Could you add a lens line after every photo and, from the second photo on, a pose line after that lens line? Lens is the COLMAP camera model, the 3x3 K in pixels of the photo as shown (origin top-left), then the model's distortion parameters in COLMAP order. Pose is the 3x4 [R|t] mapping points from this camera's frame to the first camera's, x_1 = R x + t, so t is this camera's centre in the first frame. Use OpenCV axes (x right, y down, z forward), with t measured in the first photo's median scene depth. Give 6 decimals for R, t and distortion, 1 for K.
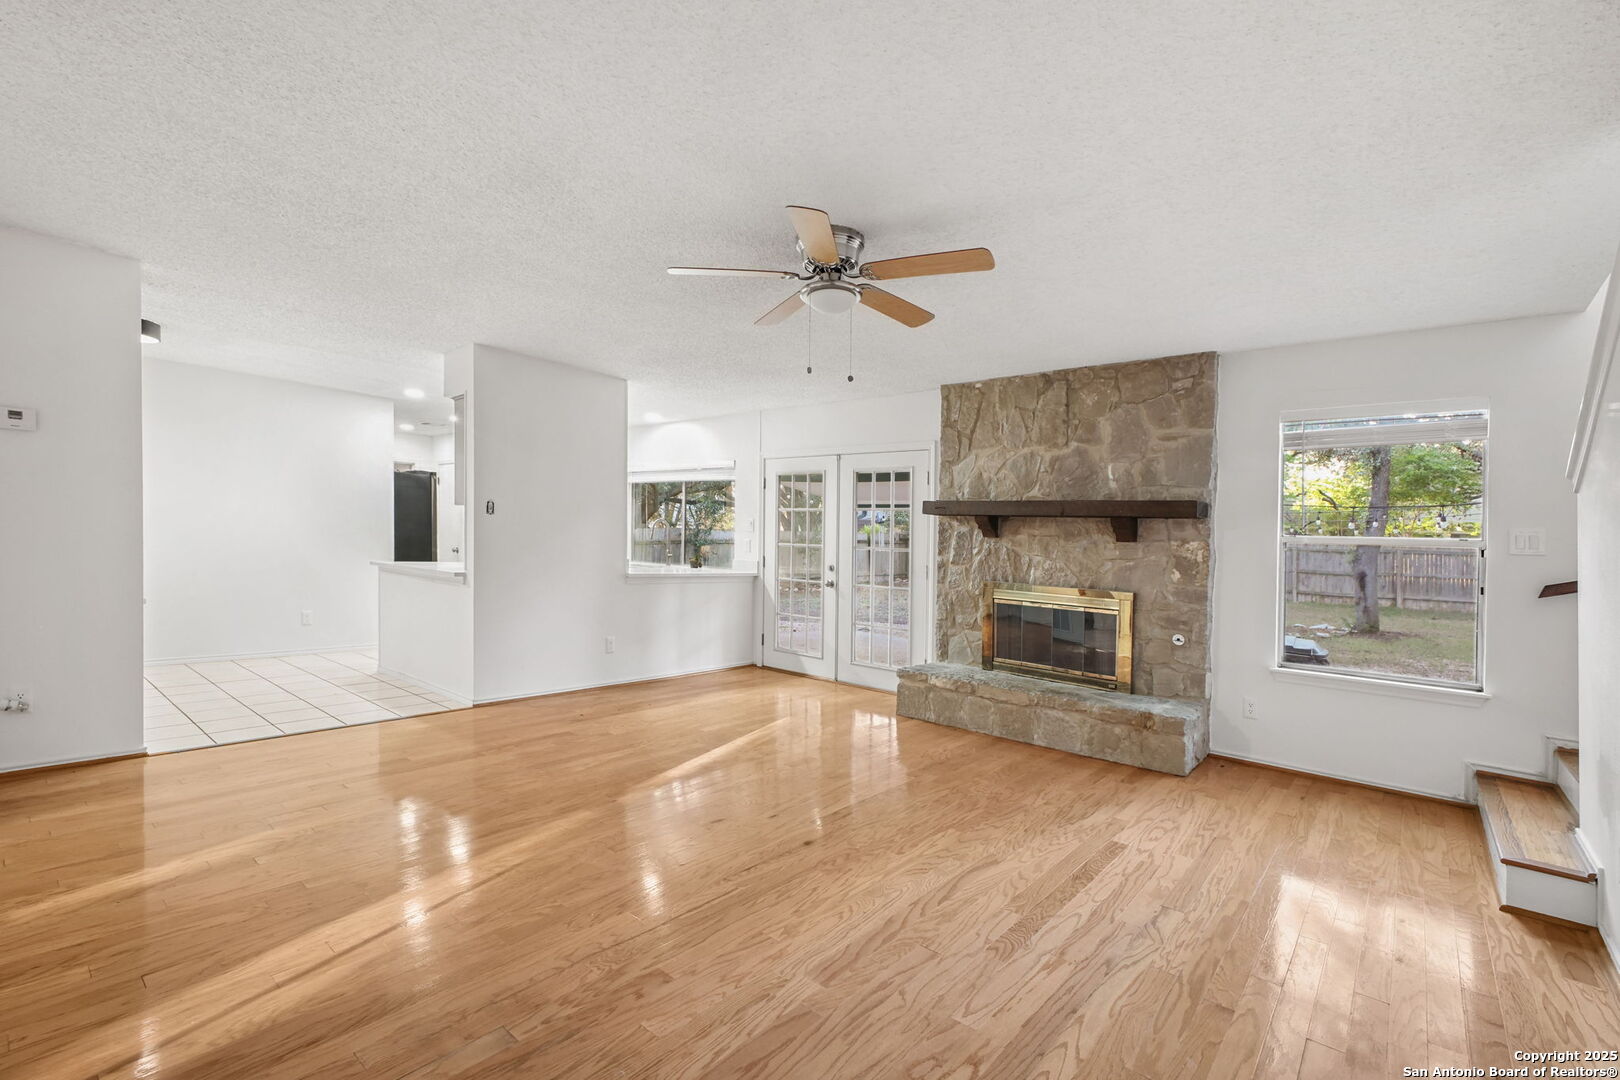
lens RADIAL K [[720.3, 0, 799.8], [0, 720.3, 562.8], [0, 0, 1]] dist [0.003348, 0.001208]
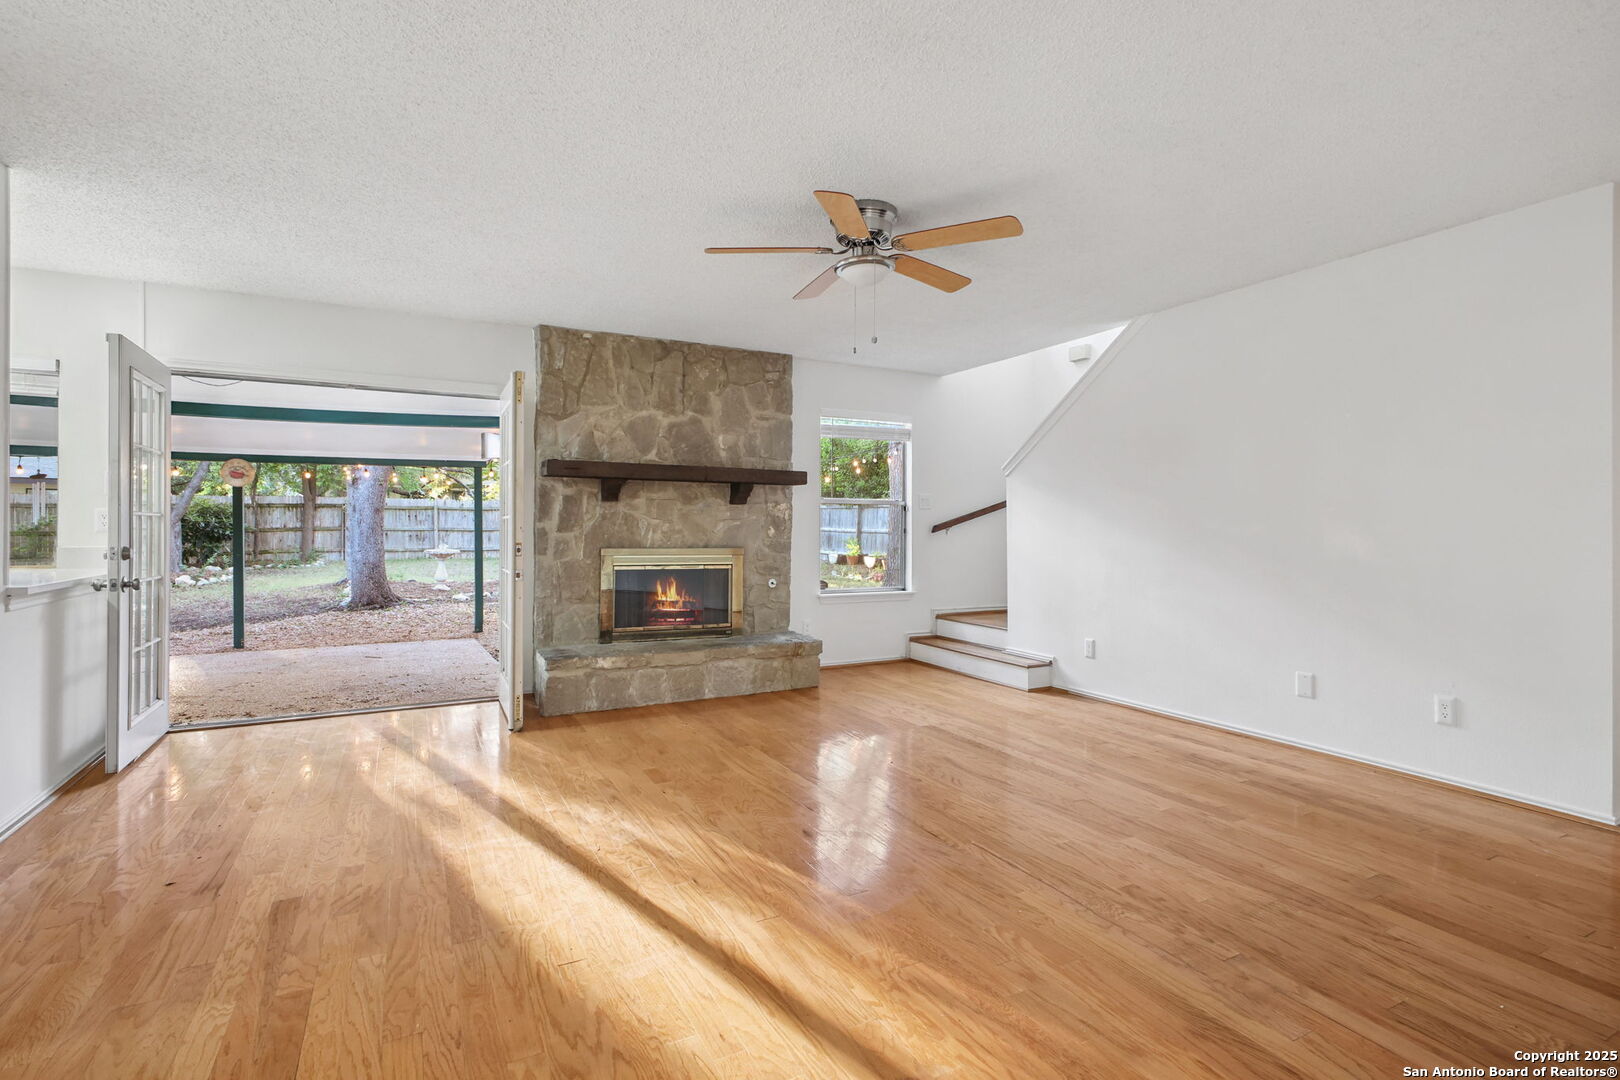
lens RADIAL K [[774.5, 0, 816.7], [0, 774.5, 515.0], [0, 0, 1]] dist [0.011579, -0.001030]
pose [[0.363723, -0.026925, 0.931118, -0.654449], [0.036987, 0.999211, 0.014445, -0.024914], [-0.930773, 0.029185, 0.364432, 0.431215]]
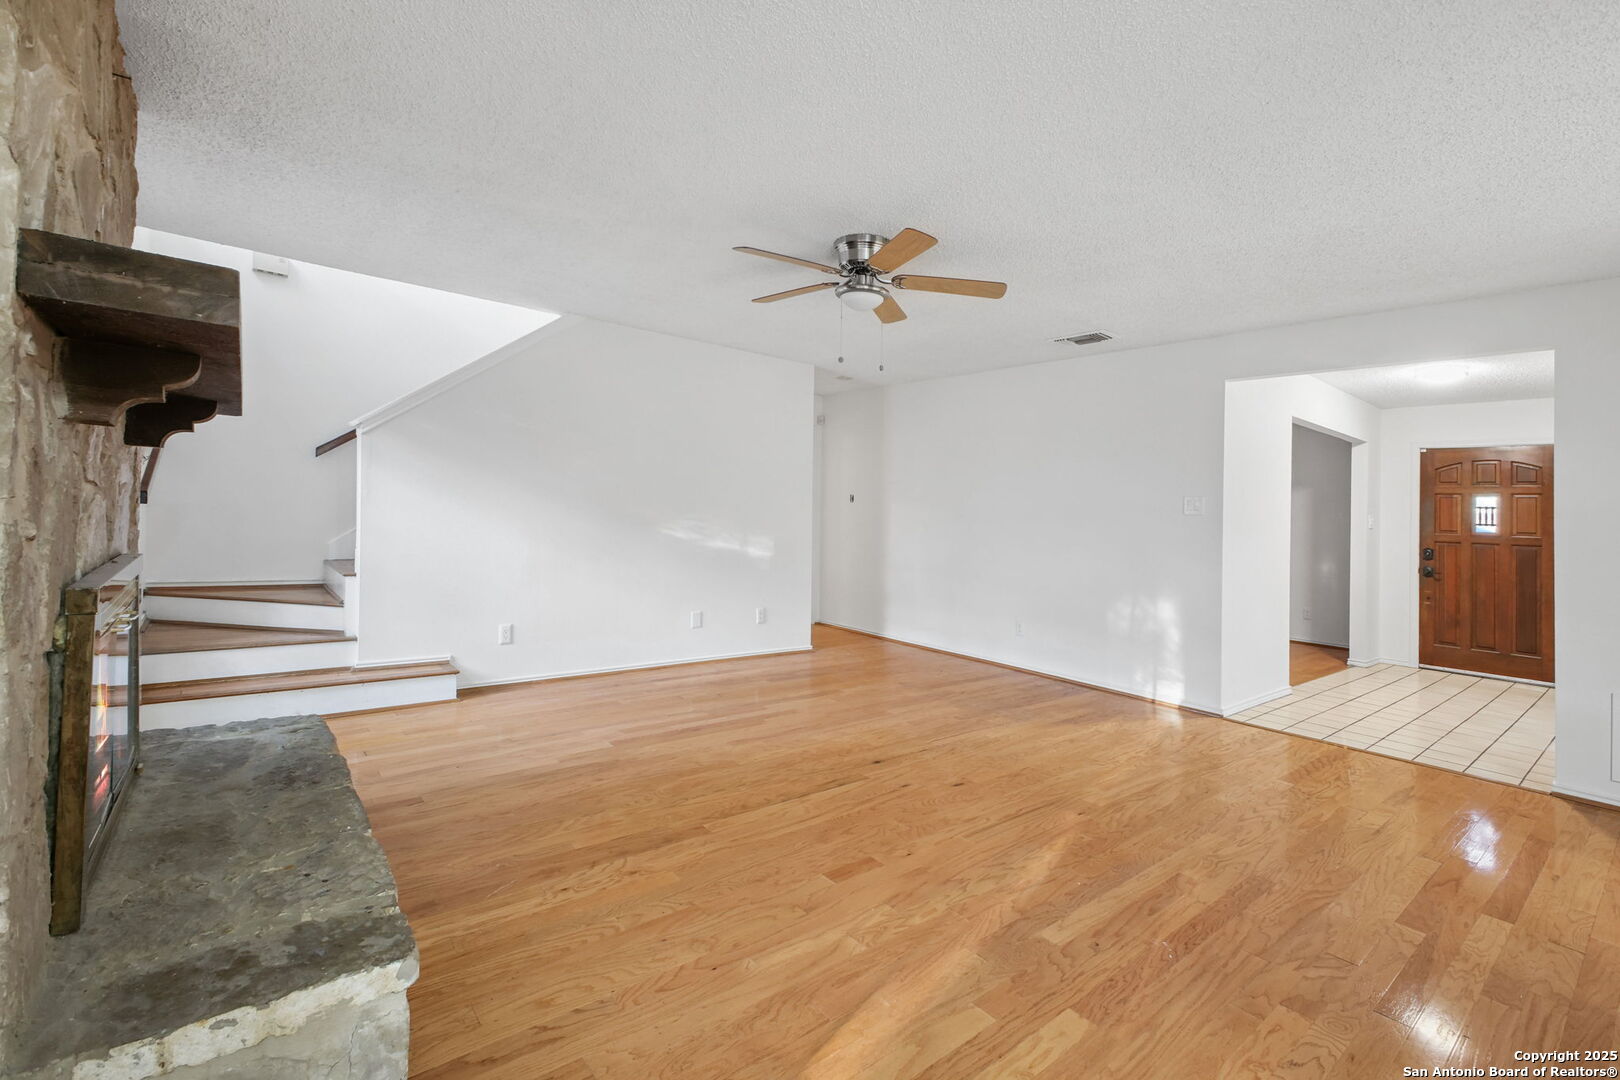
lens RADIAL K [[720.3, 0, 819.8], [0, 720.3, 487.3], [0, 0, 1]] dist [0.003348, 0.001208]
pose [[-0.981754, -0.080886, 0.172092, -0.041197], [-0.082522, 0.996586, -0.002362, -0.037777], [-0.171314, -0.016520, -0.985078, 1.407194]]
